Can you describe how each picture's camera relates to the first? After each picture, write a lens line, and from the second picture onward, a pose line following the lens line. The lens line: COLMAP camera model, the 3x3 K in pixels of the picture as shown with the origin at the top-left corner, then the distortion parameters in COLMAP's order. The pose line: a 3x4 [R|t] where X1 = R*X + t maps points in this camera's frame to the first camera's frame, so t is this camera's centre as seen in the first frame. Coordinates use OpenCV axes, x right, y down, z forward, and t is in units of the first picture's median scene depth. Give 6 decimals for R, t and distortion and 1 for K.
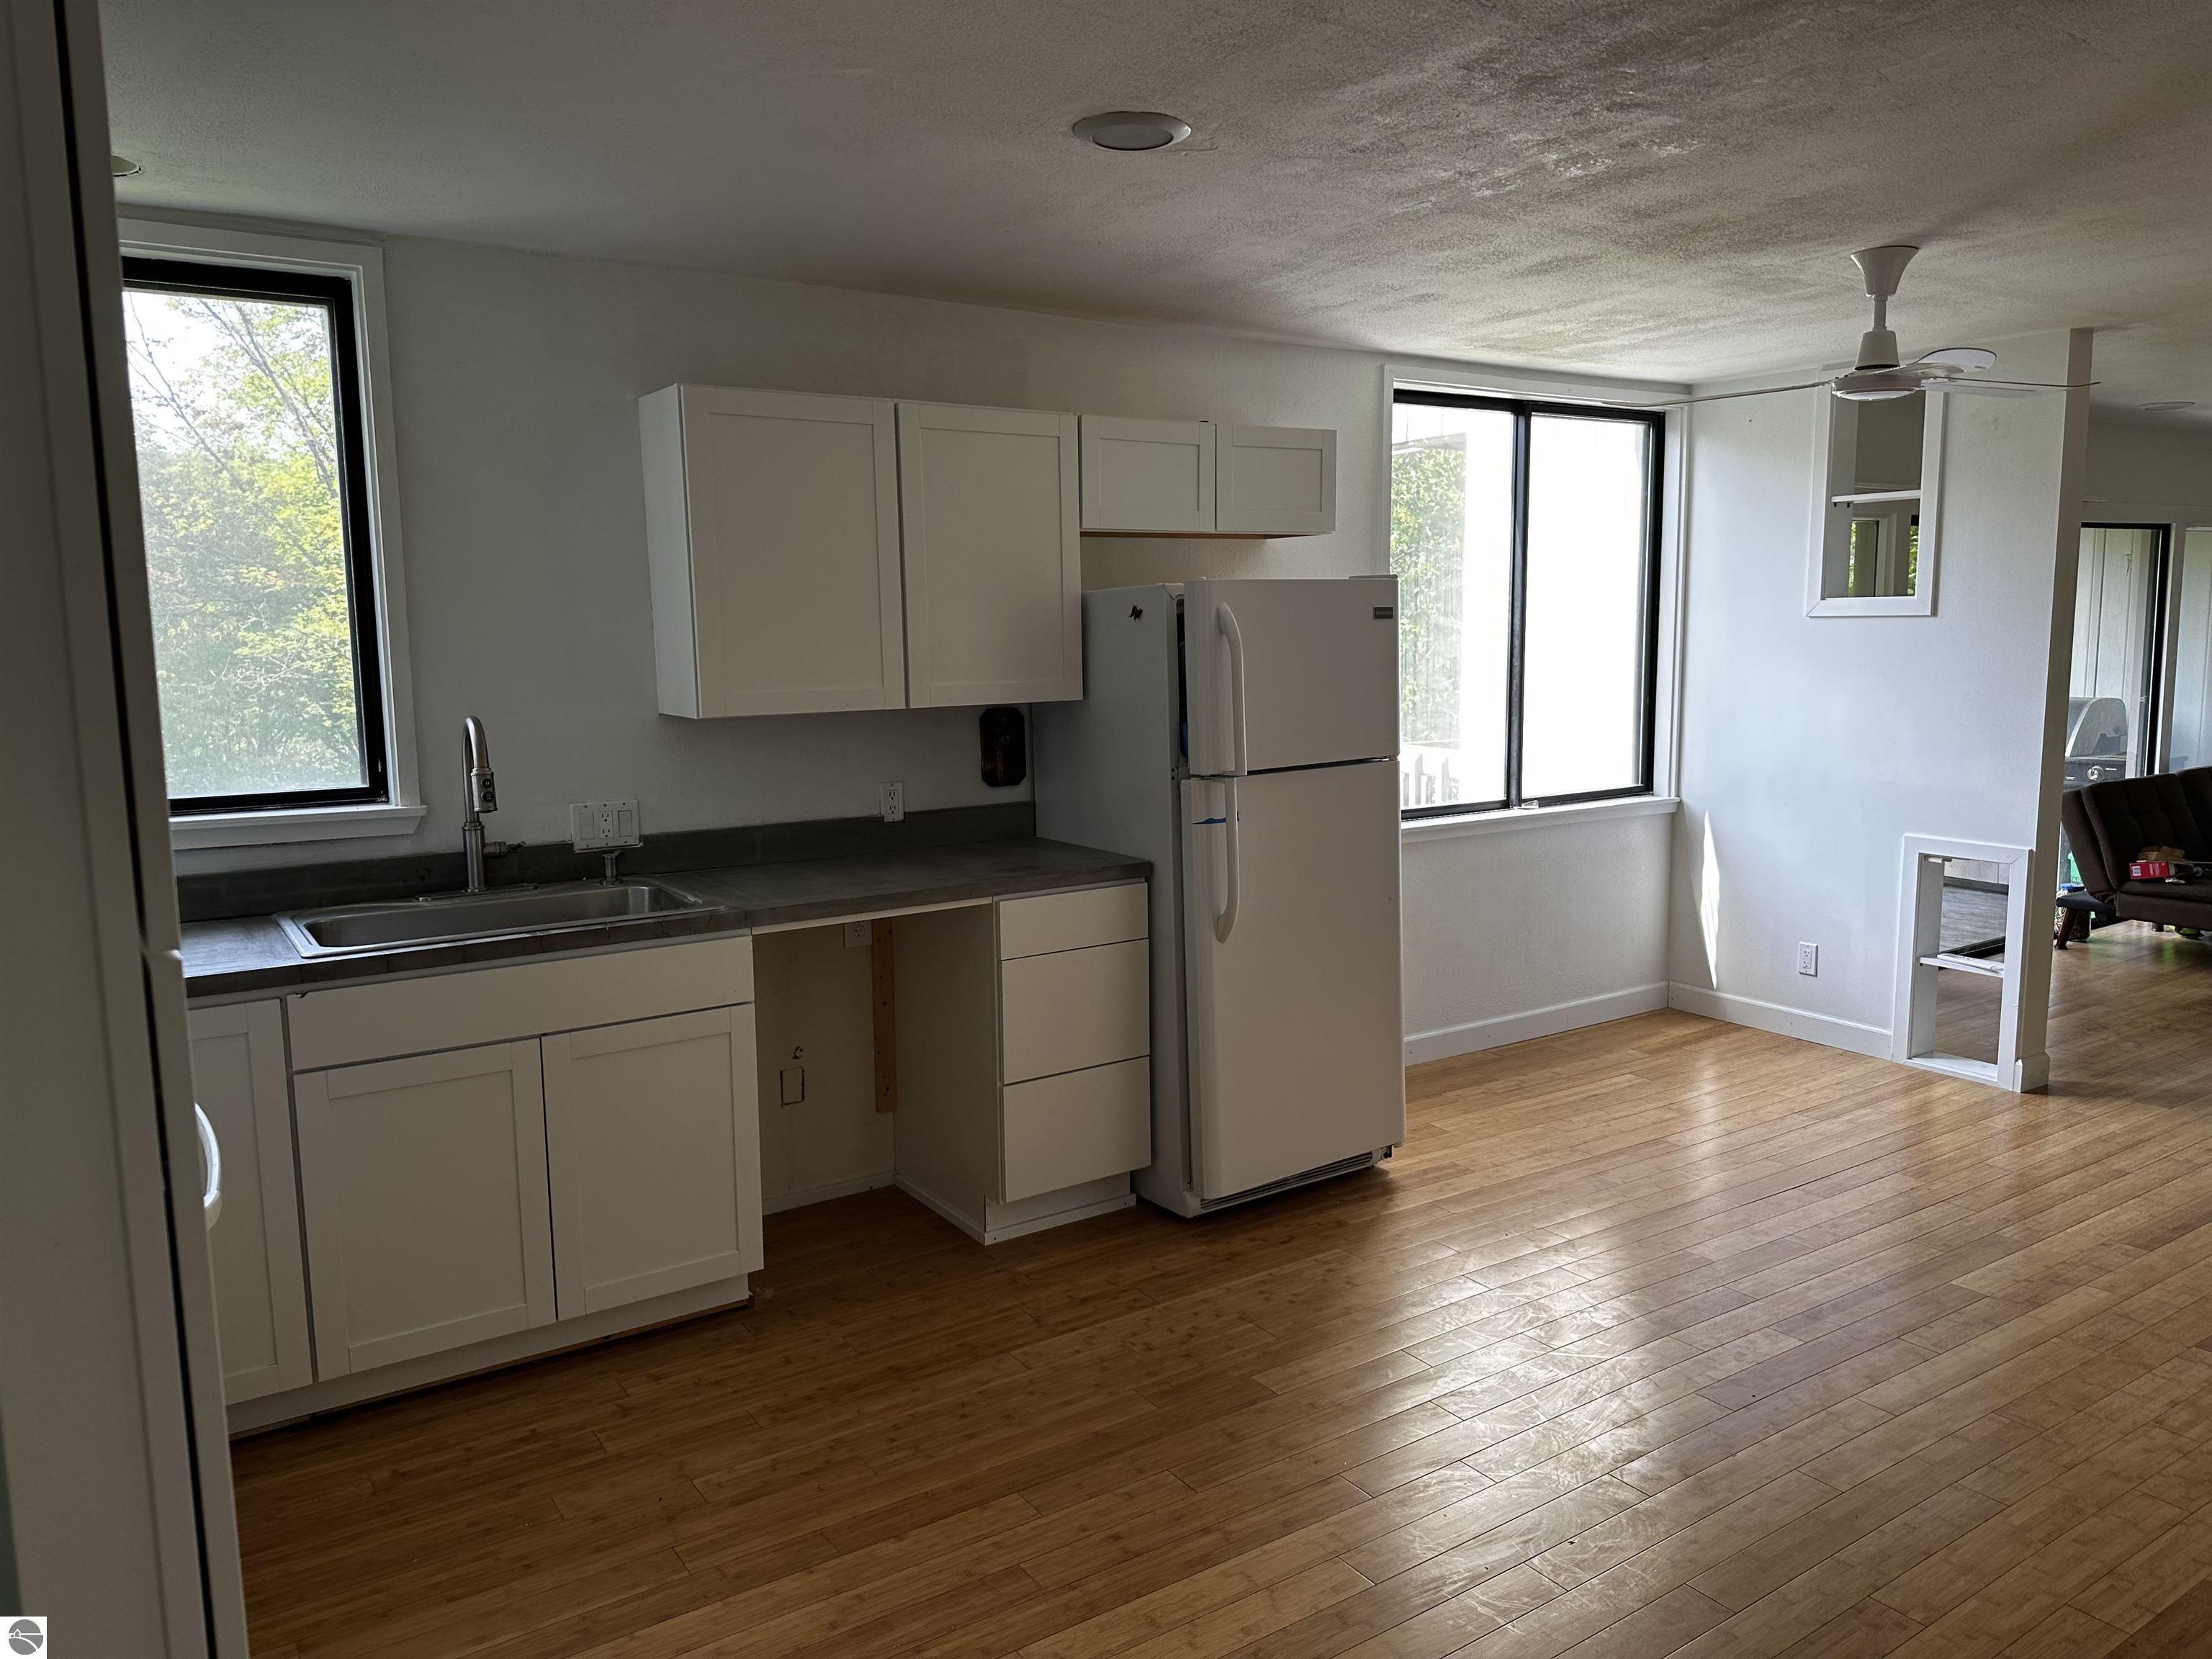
lens RADIAL K [[1562.9, 0, 1107.8], [0, 1562.9, 816.0], [0, 0, 1]] dist [0.084986, -0.104785]
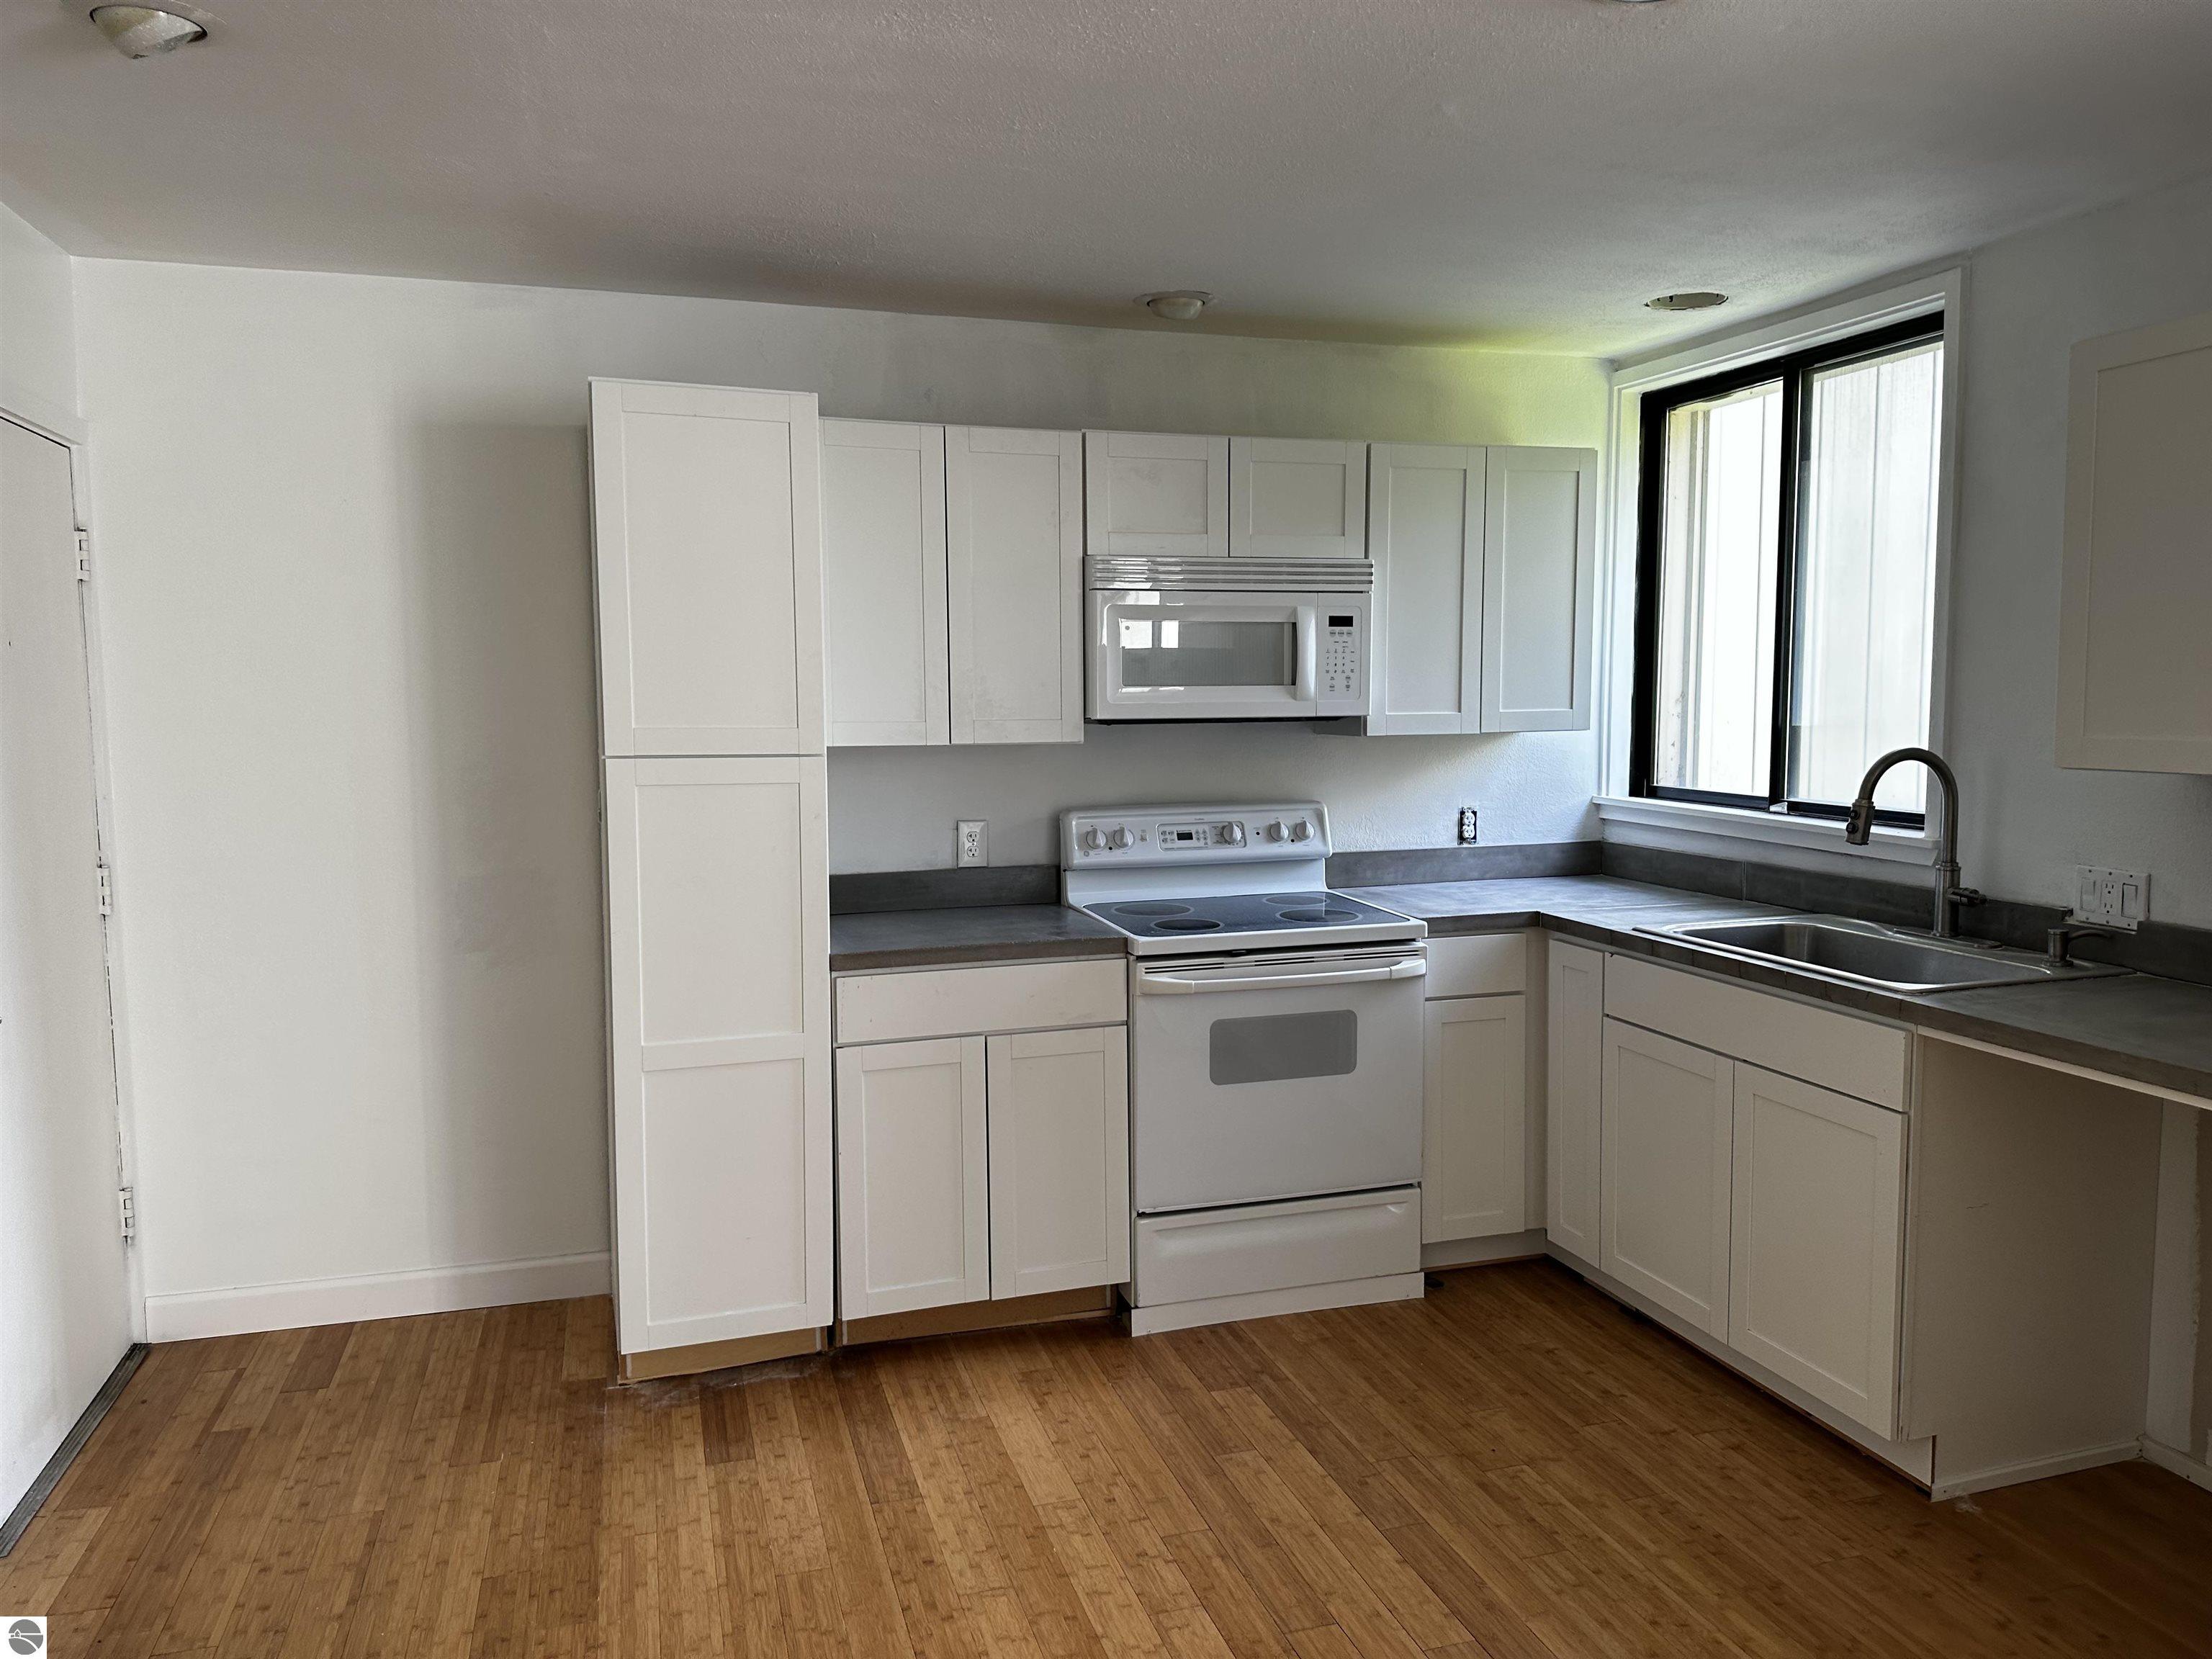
lens RADIAL K [[1580.7, 0, 1105.8], [0, 1580.7, 829.0], [0, 0, 1]] dist [0.130744, -0.184398]
pose [[-0.296394, 0.098170, -0.950007, 0.560701], [-0.108758, 0.984763, 0.135693, -0.078253], [0.948853, 0.143539, -0.281201, 0.688889]]
